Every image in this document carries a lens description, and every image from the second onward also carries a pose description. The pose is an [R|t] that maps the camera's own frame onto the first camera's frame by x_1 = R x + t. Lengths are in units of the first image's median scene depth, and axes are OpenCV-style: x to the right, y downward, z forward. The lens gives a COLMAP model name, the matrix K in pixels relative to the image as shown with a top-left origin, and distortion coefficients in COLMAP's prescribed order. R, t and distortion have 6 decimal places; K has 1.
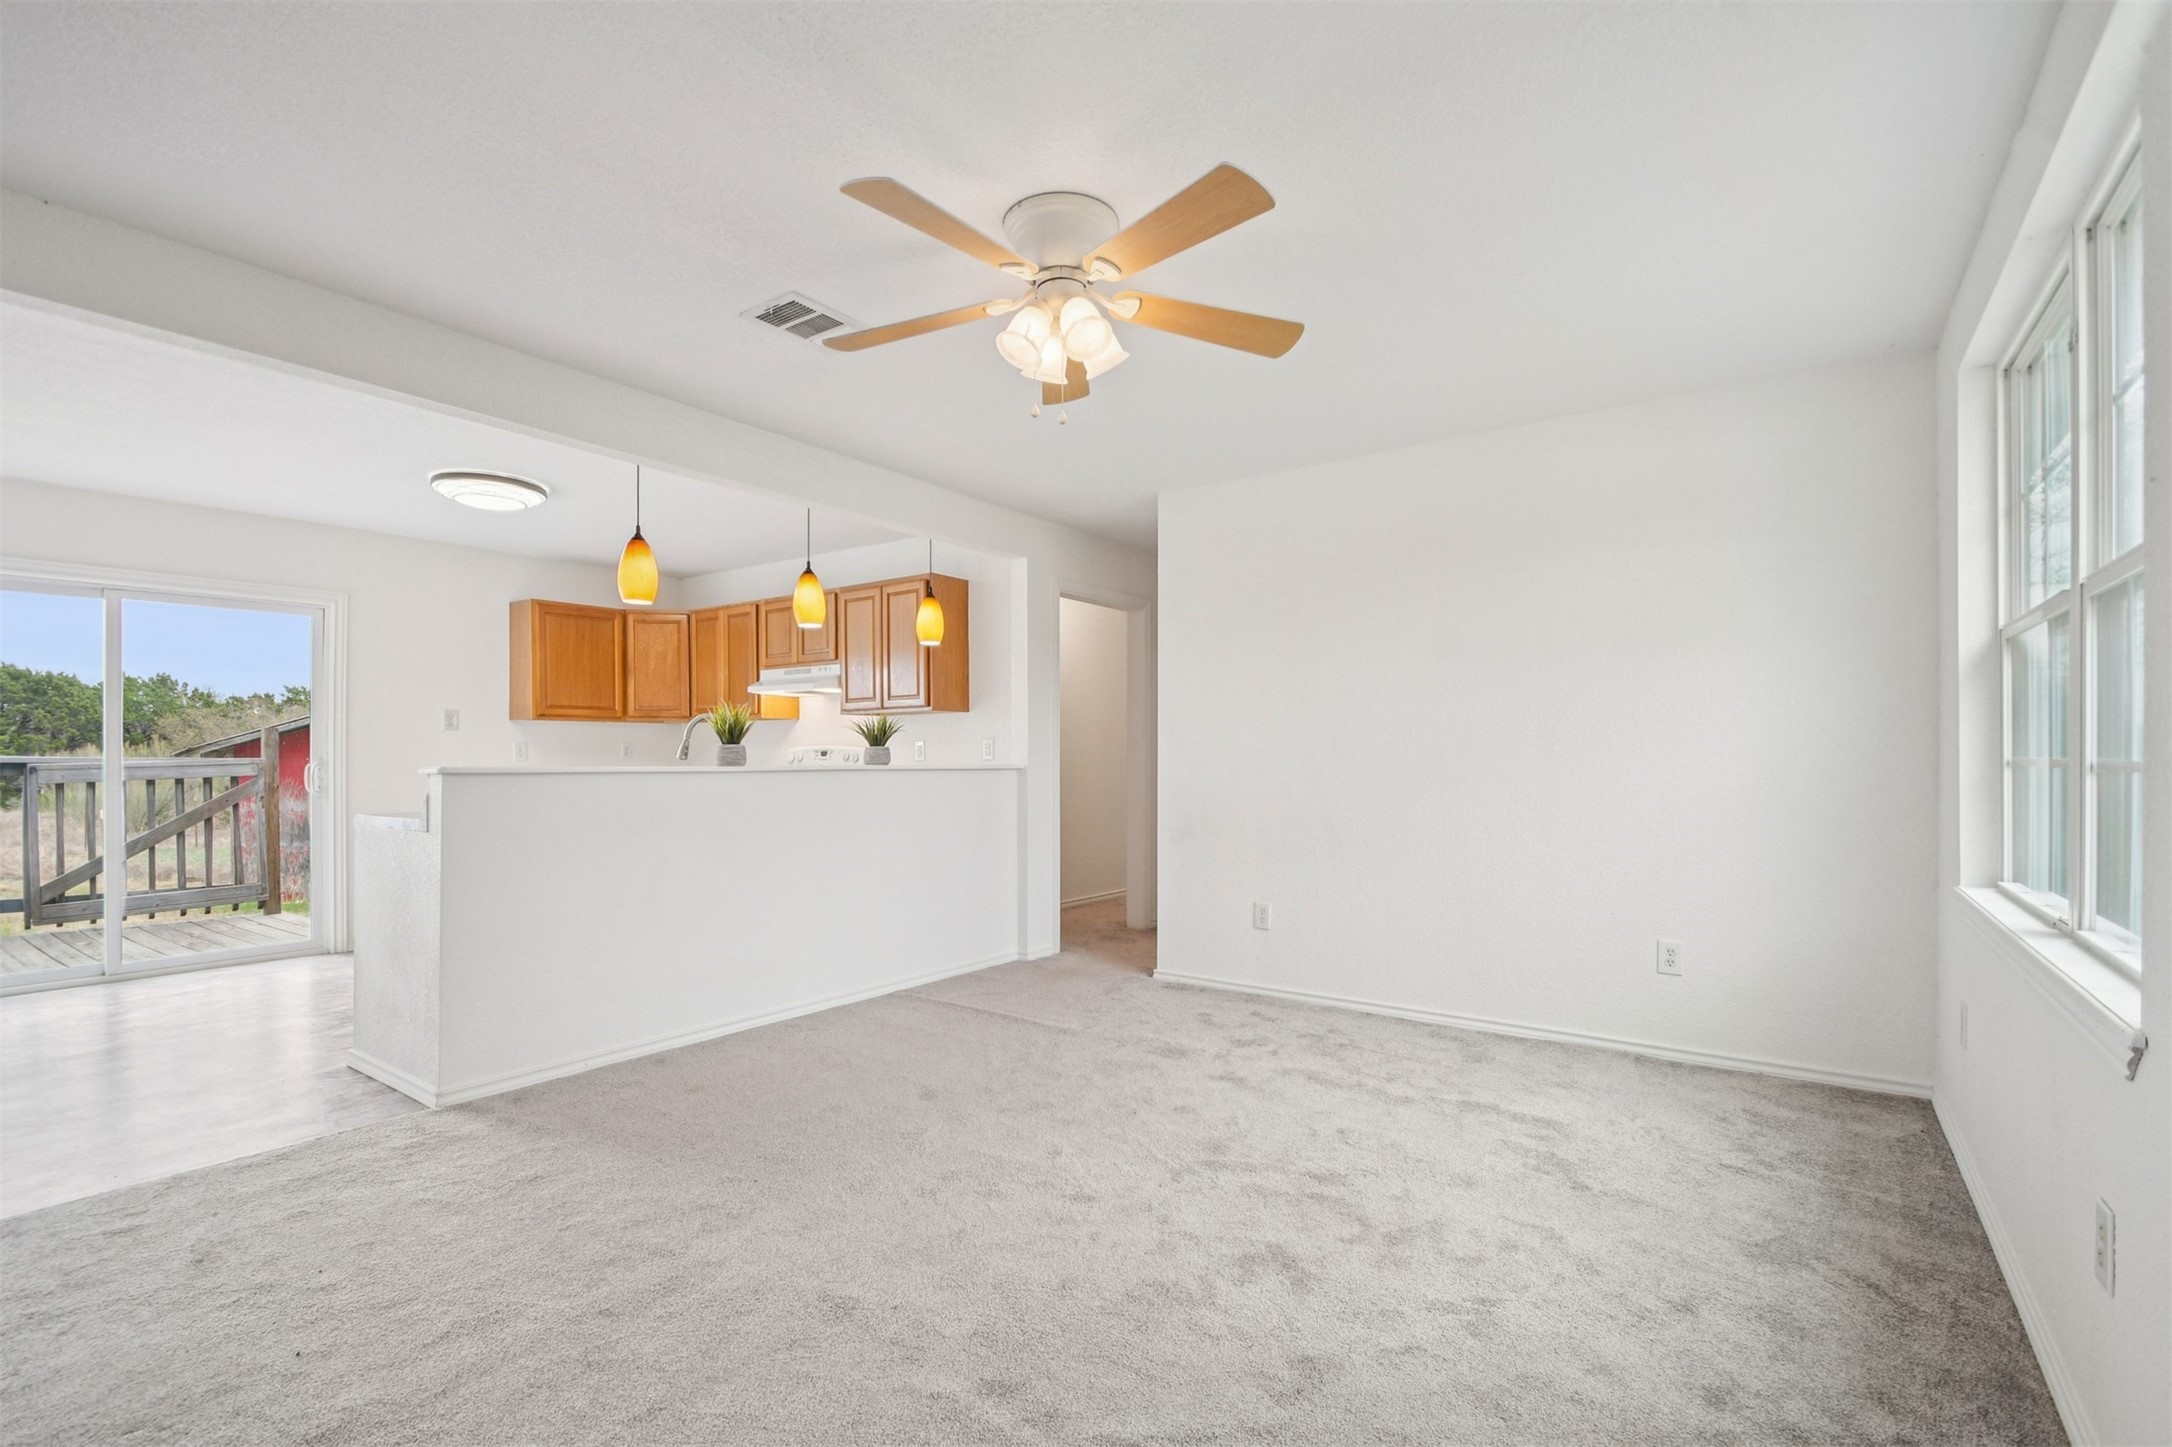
lens RADIAL K [[991.5, 0, 1081.7], [0, 991.5, 757.5], [0, 0, 1]] dist [-0.000979, -0.001016]
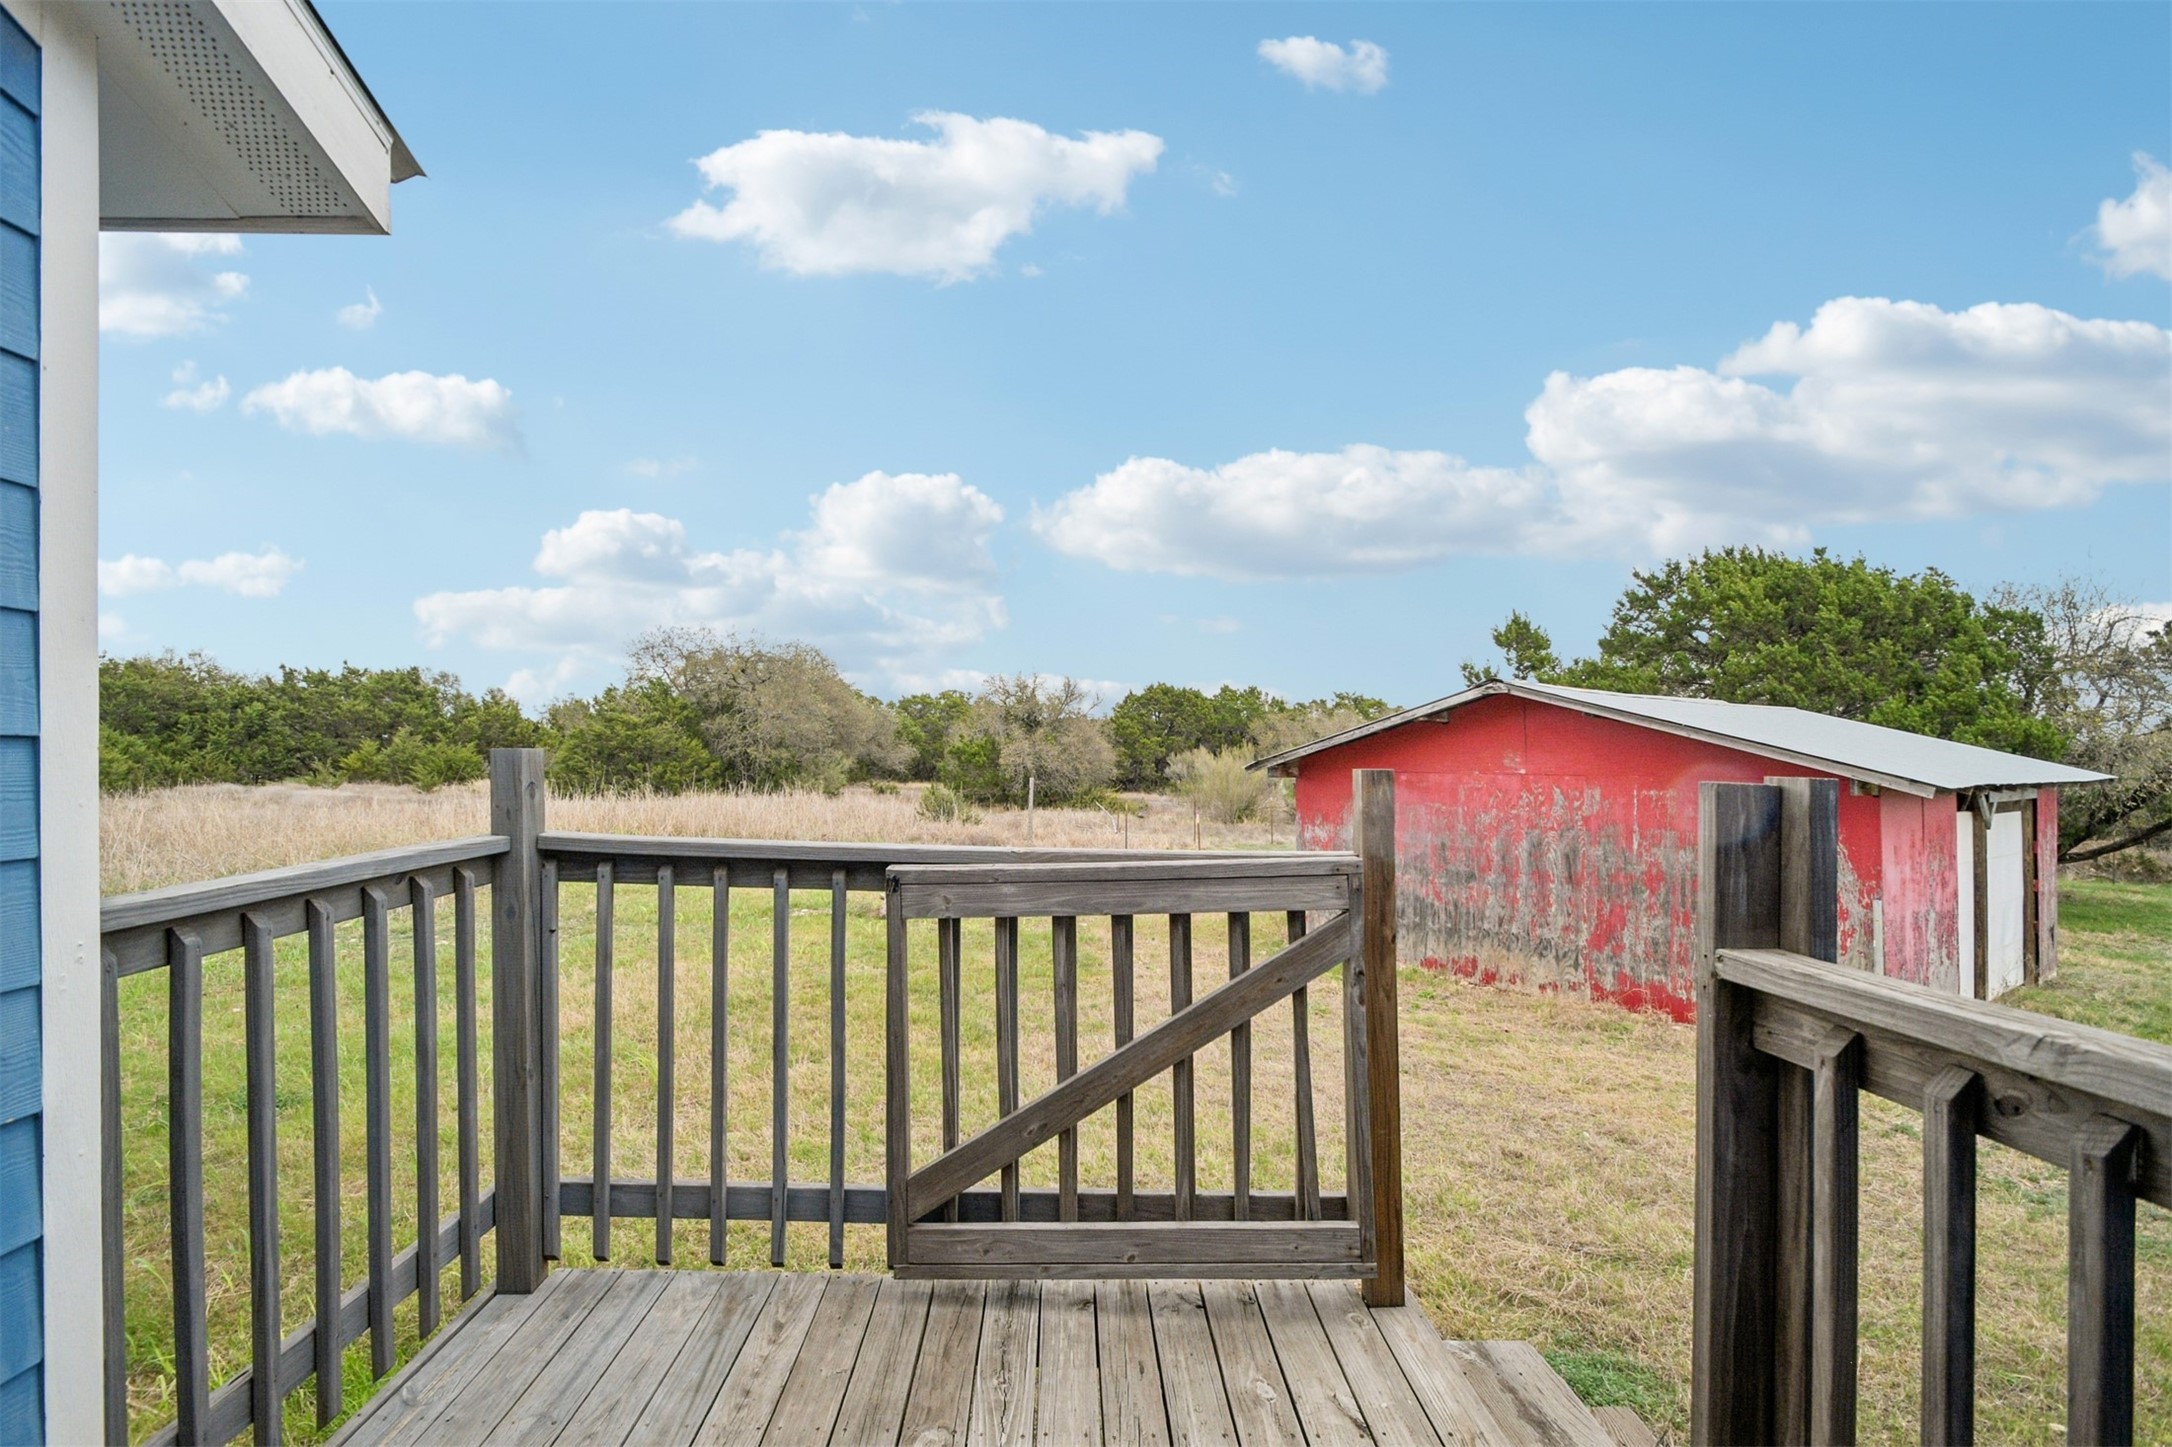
lens RADIAL K [[991.5, 0, 1081.7], [0, 991.5, 757.5], [0, 0, 1]] dist [-0.000979, -0.001016]
pose [[0.603184, 0.013075, -0.797495, -0.635711], [-0.010158, 0.999910, 0.008711, -0.038822], [0.797537, 0.002846, 0.603263, 0.743013]]
